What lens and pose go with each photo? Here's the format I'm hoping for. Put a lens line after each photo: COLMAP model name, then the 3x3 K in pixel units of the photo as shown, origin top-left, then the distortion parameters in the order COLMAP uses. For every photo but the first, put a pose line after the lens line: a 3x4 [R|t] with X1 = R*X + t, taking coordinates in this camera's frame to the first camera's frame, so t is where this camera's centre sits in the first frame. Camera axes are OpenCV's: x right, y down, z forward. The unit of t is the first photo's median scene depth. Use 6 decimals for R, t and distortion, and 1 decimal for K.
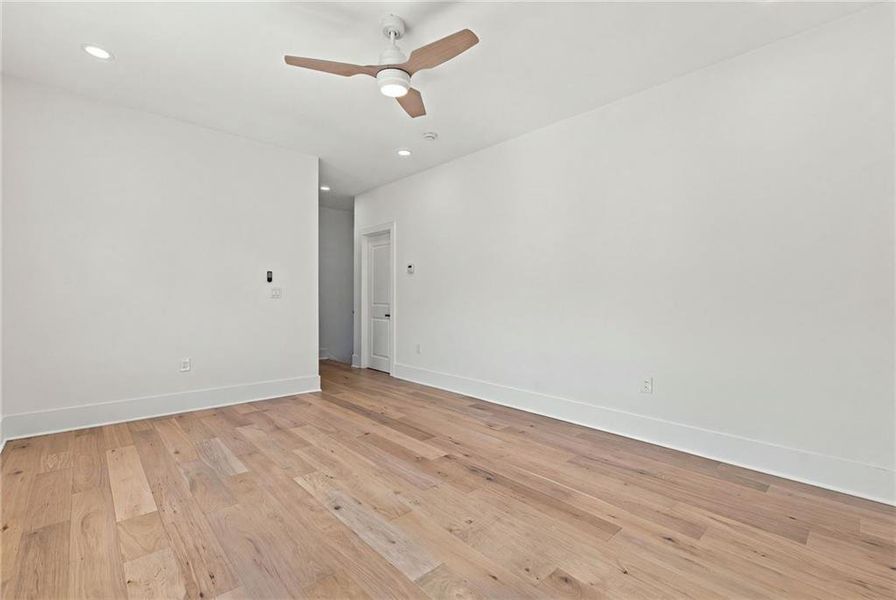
lens RADIAL K [[402.6, 0, 445.8], [0, 402.6, 296.2], [0, 0, 1]] dist [0.008635, -0.000153]
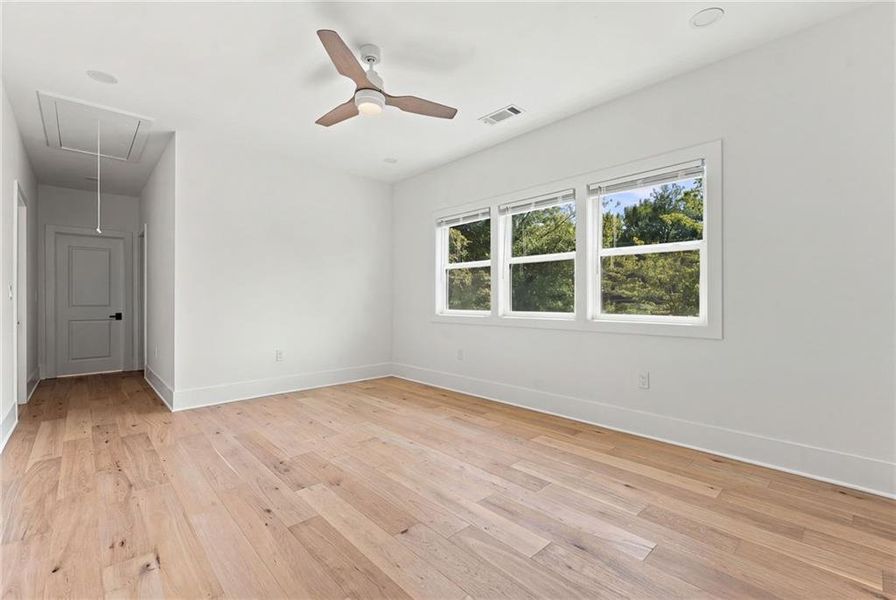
lens RADIAL K [[402.6, 0, 445.8], [0, 402.6, 296.2], [0, 0, 1]] dist [0.008635, -0.000153]
pose [[-0.999957, 0.008340, 0.003998, -0.266575], [0.008338, 0.999965, -0.000558, -0.002980], [-0.004003, -0.000525, -0.999992, 1.596391]]
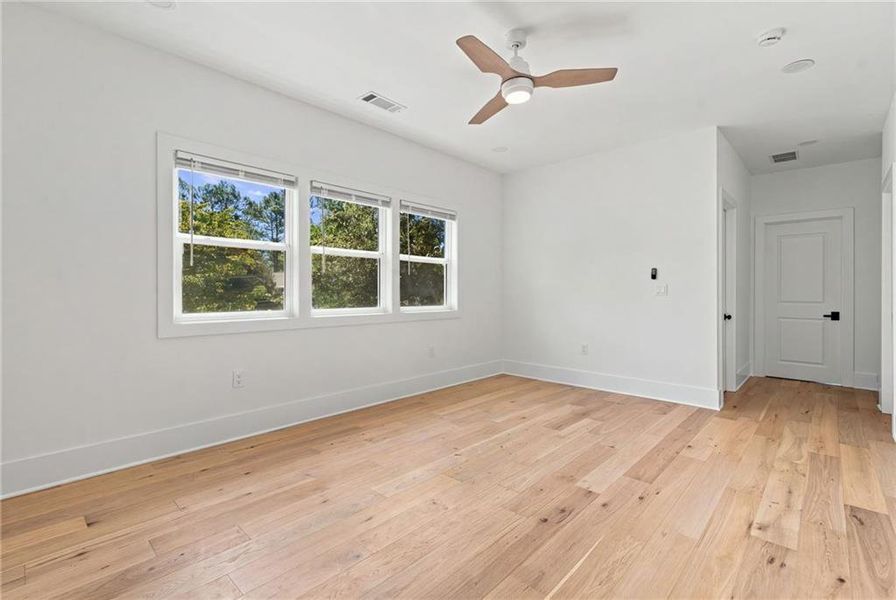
lens RADIAL K [[417.0, 0, 451.5], [0, 417.0, 286.7], [0, 0, 1]] dist [-0.001988, 0.000052]
pose [[0.099894, -0.010391, -0.994944, 0.701291], [-0.006488, 0.999917, -0.011095, -0.004743], [0.994977, 0.007563, 0.099818, 0.547135]]
